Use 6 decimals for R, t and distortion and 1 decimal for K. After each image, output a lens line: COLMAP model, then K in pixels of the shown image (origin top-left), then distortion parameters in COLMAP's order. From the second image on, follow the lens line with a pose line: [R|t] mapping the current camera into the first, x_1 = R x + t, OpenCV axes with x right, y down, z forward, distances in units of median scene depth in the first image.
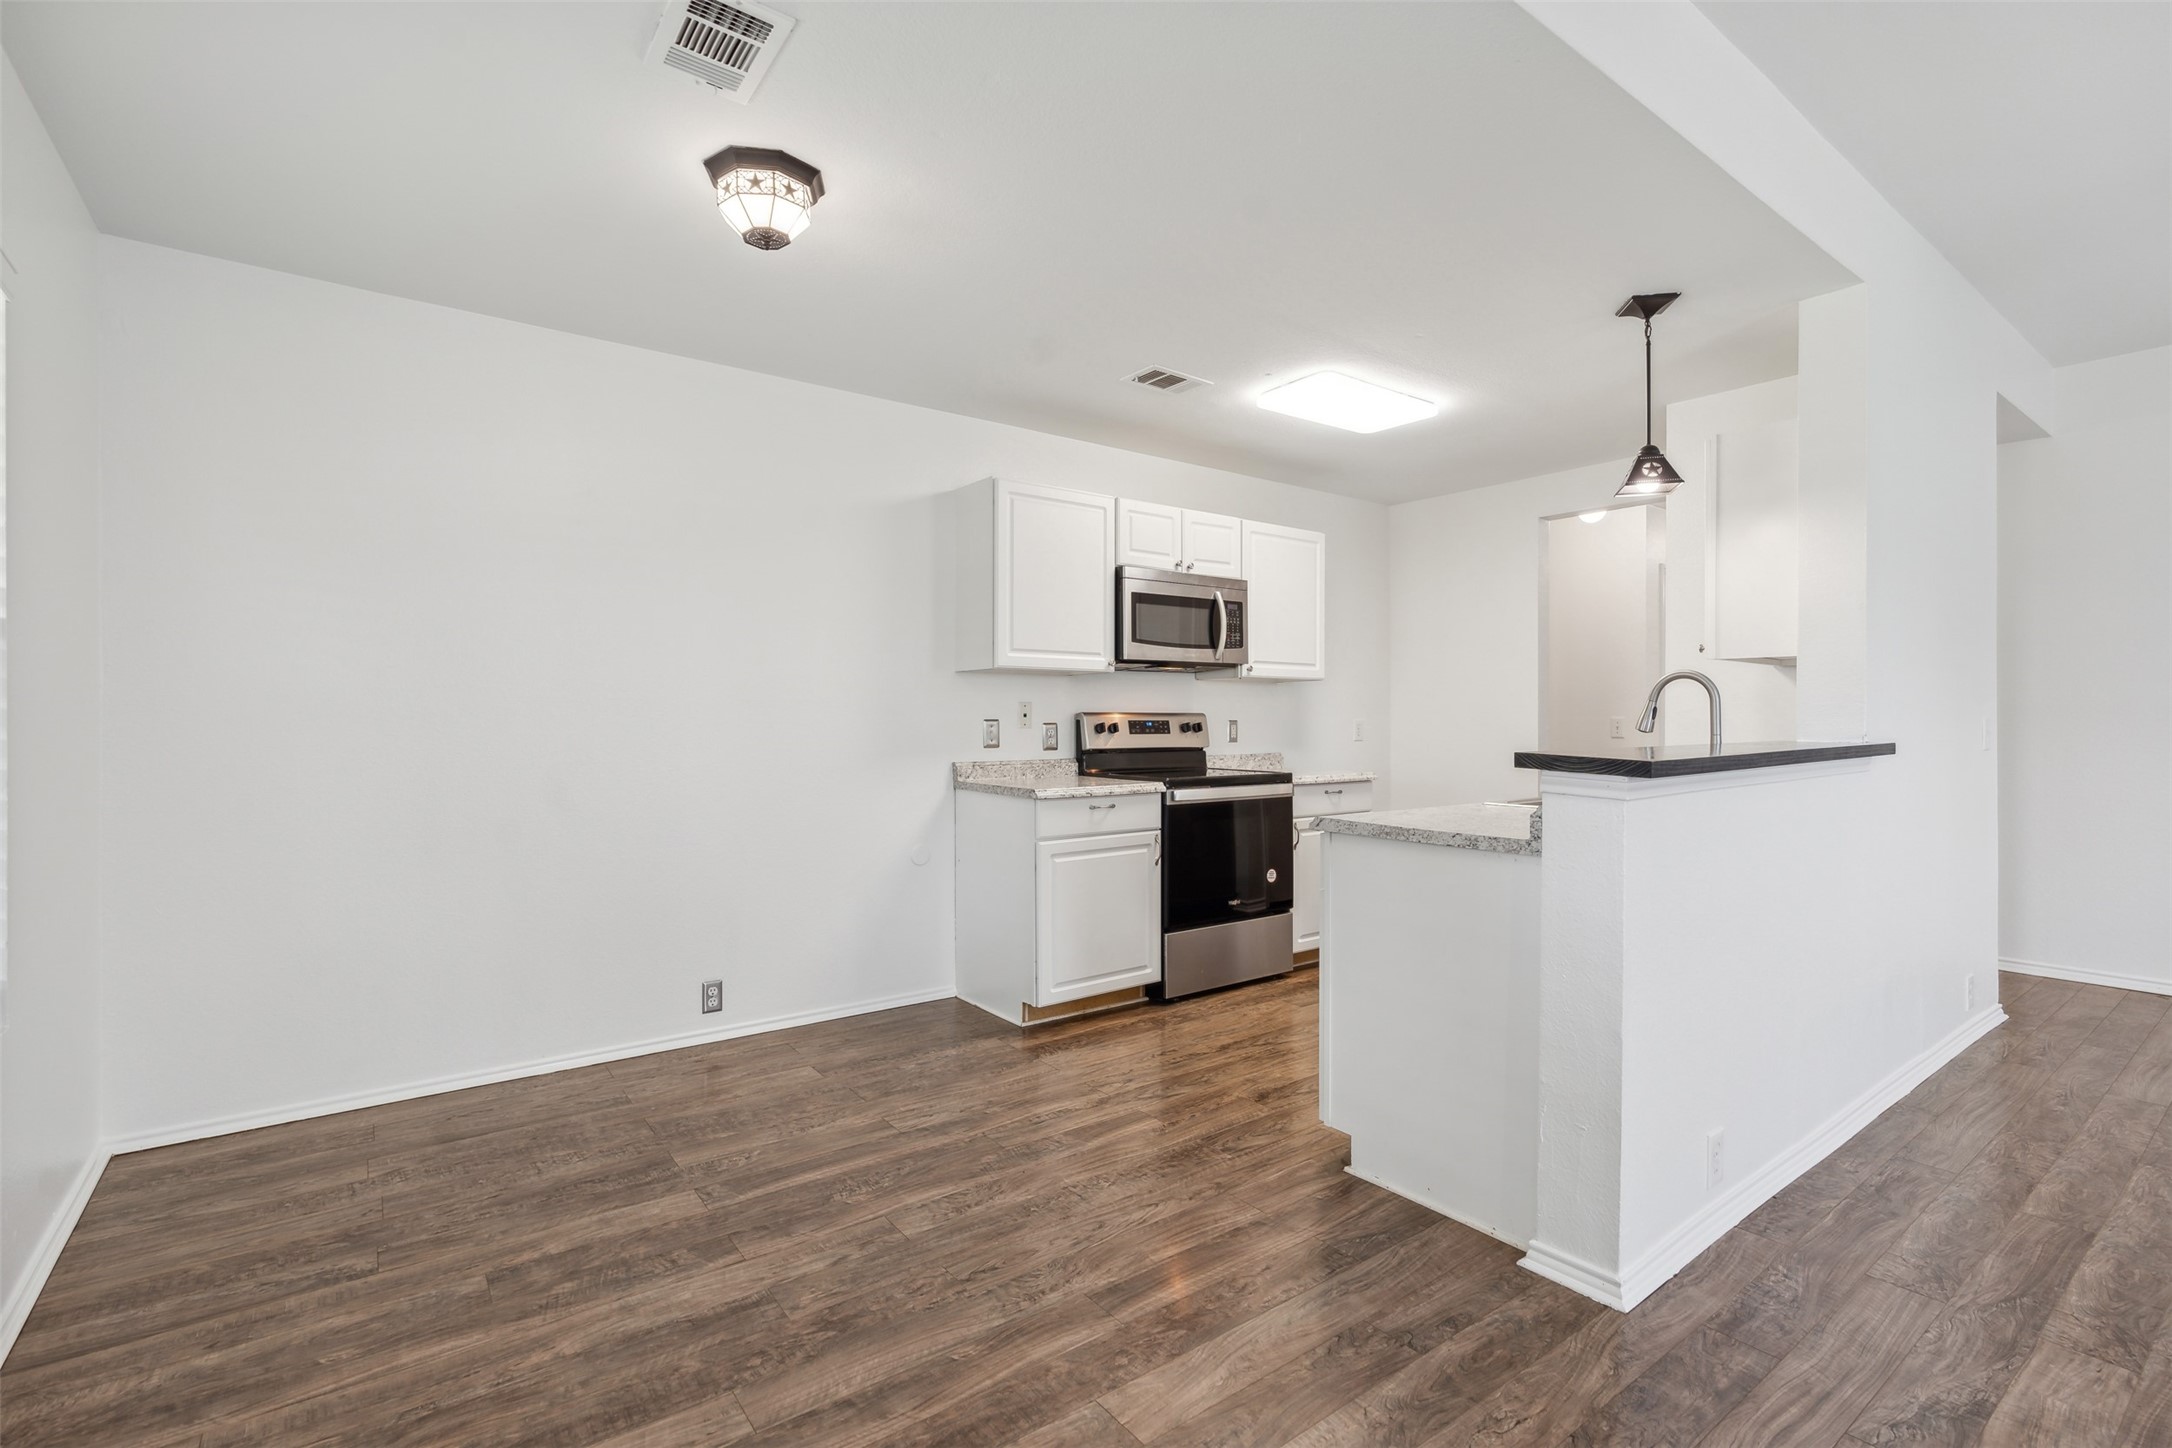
lens RADIAL K [[995.0, 0, 1090.1], [0, 995.0, 718.2], [0, 0, 1]] dist [-0.010228, 0.004516]
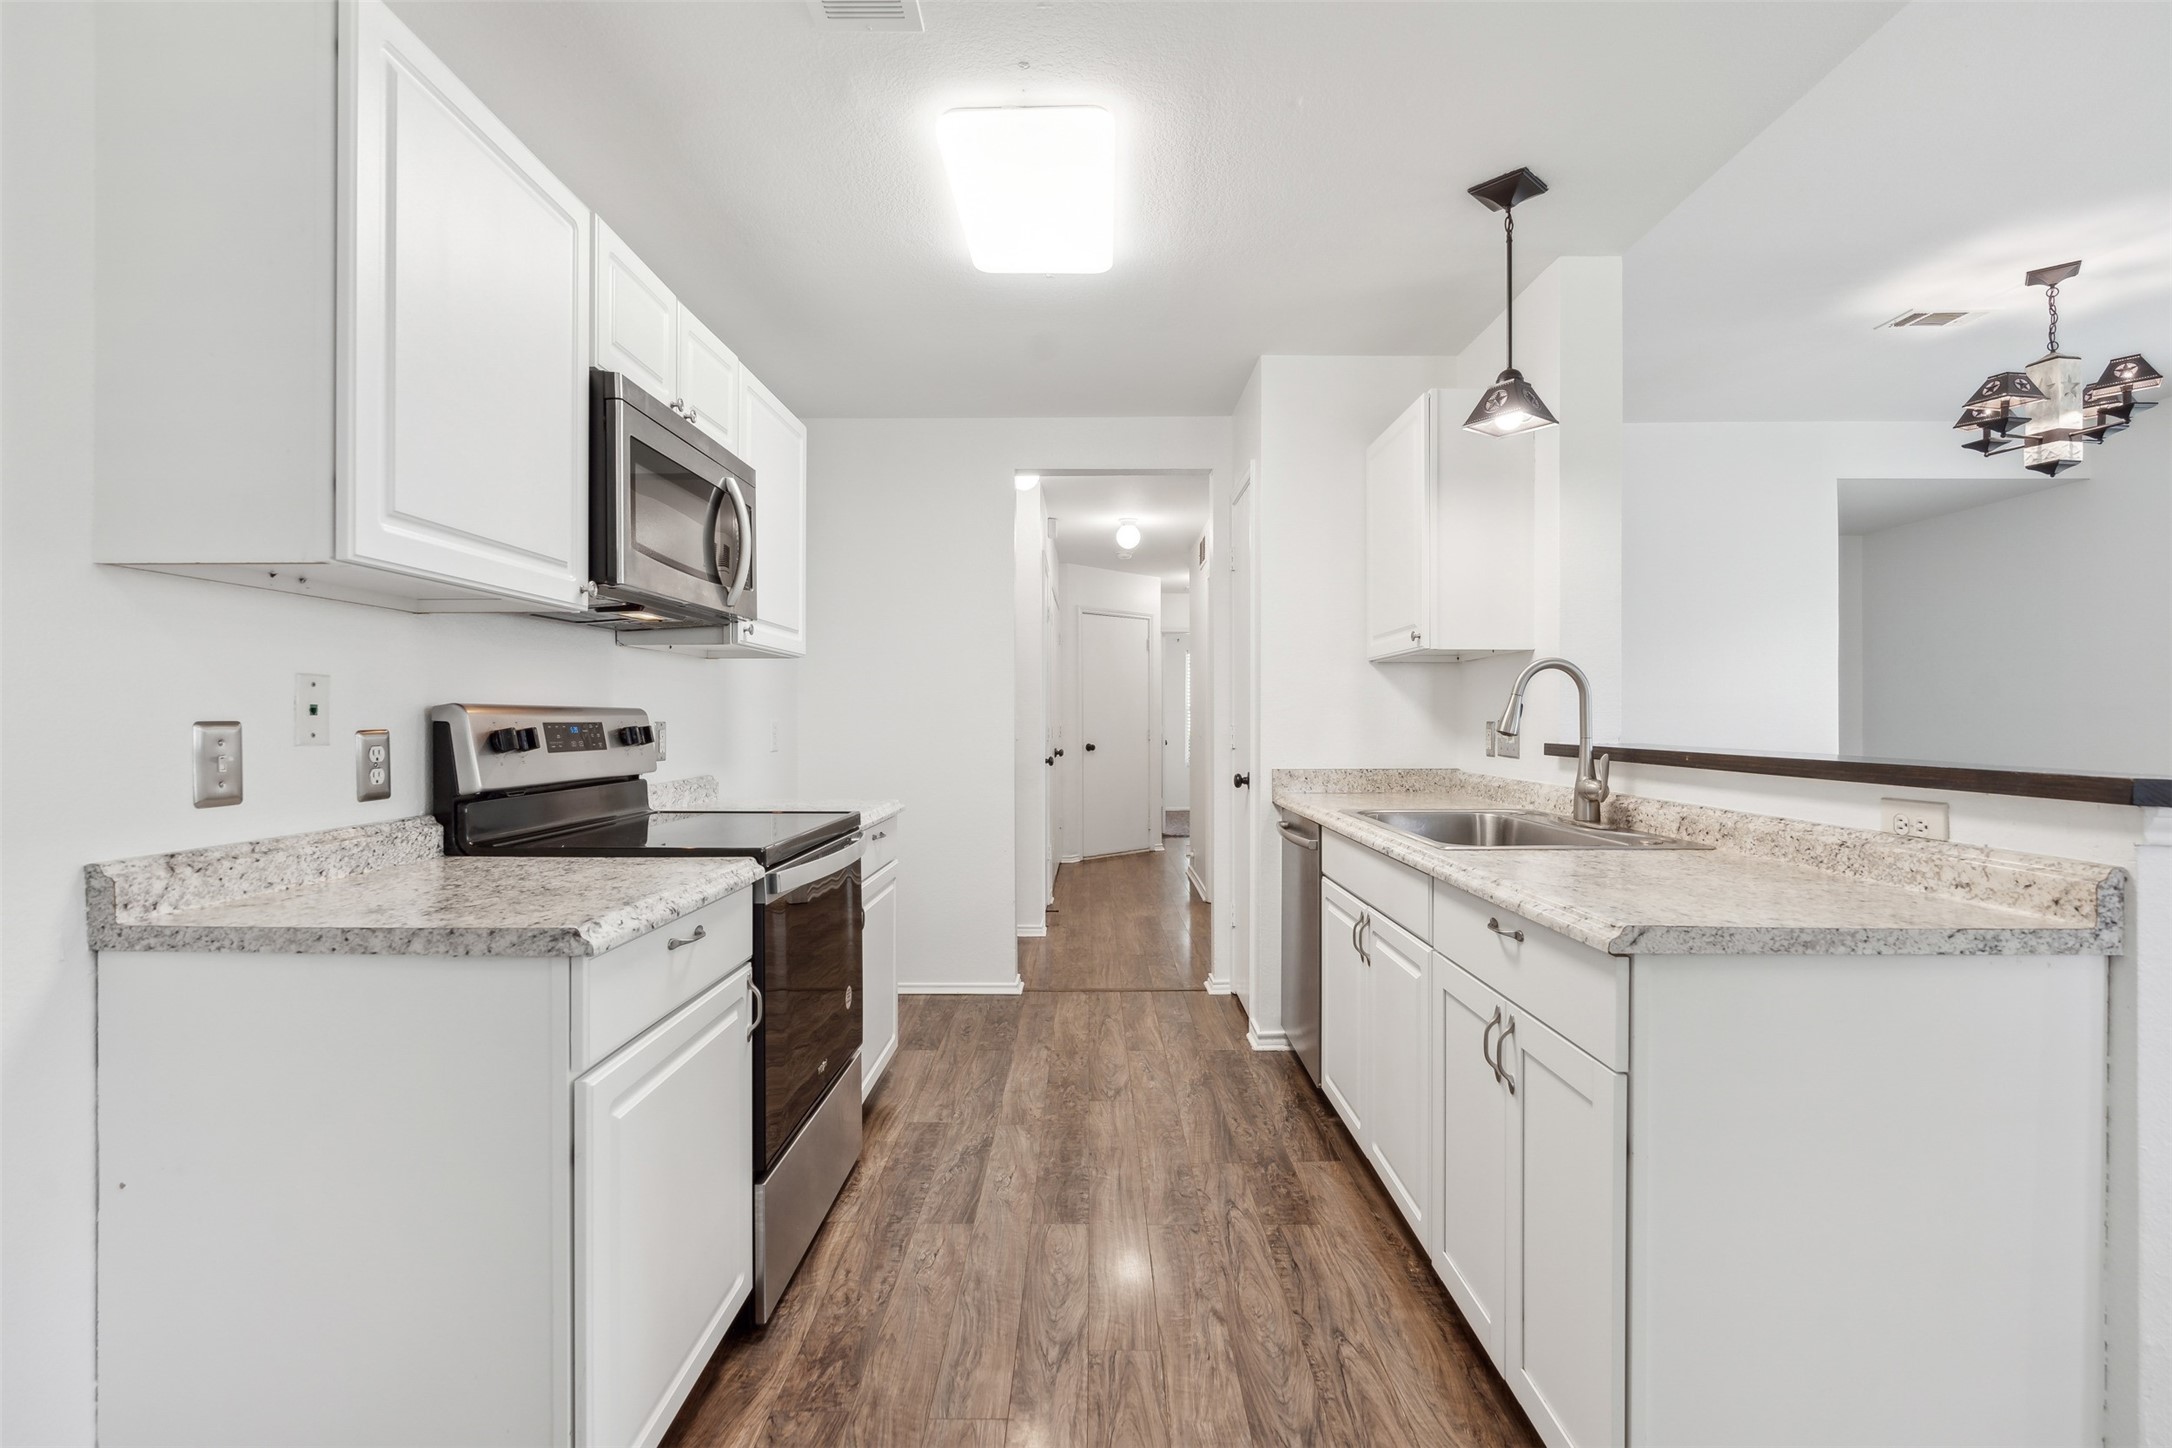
lens RADIAL K [[995.0, 0, 1089.7], [0, 995.0, 716.5], [0, 0, 1]] dist [-0.010228, 0.004516]
pose [[0.607386, 0.001560, 0.794405, -0.260946], [0.000275, 0.999998, -0.002175, 0.000816], [-0.794406, 0.001539, 0.607385, 0.788015]]
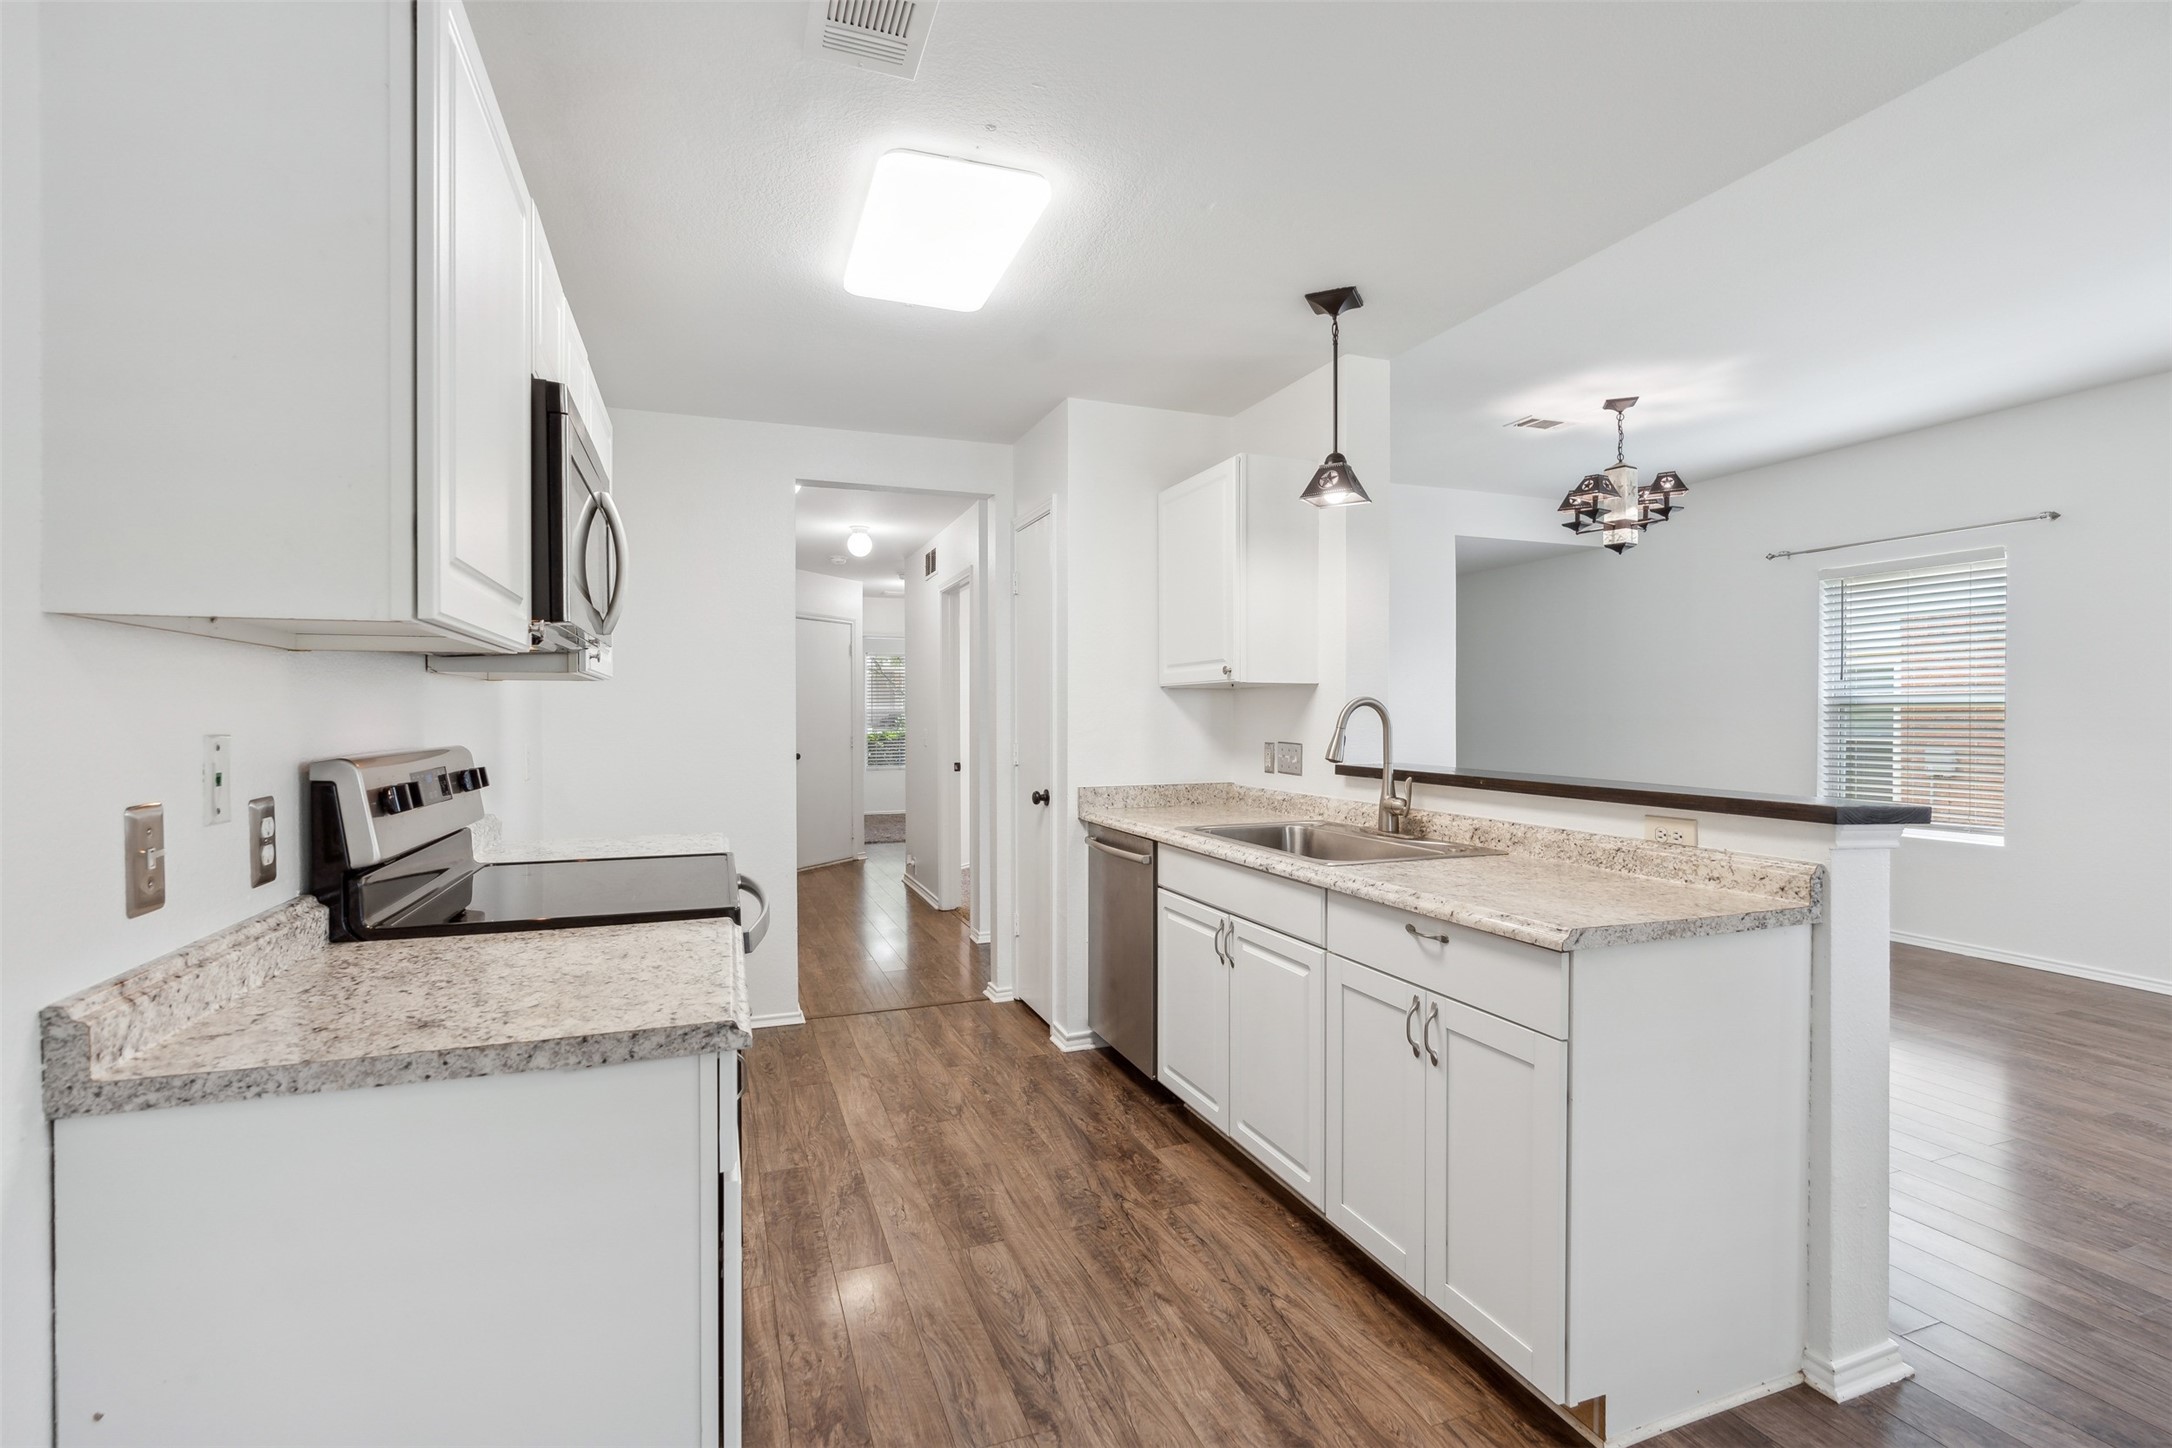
lens RADIAL K [[995.0, 0, 1090.7], [0, 995.0, 717.7], [0, 0, 1]] dist [-0.010228, 0.004516]
pose [[0.279472, -0.004191, 0.960145, -0.393887], [0.001013, 0.999991, 0.004070, -0.031502], [-0.960153, -0.000165, 0.279474, 0.960583]]
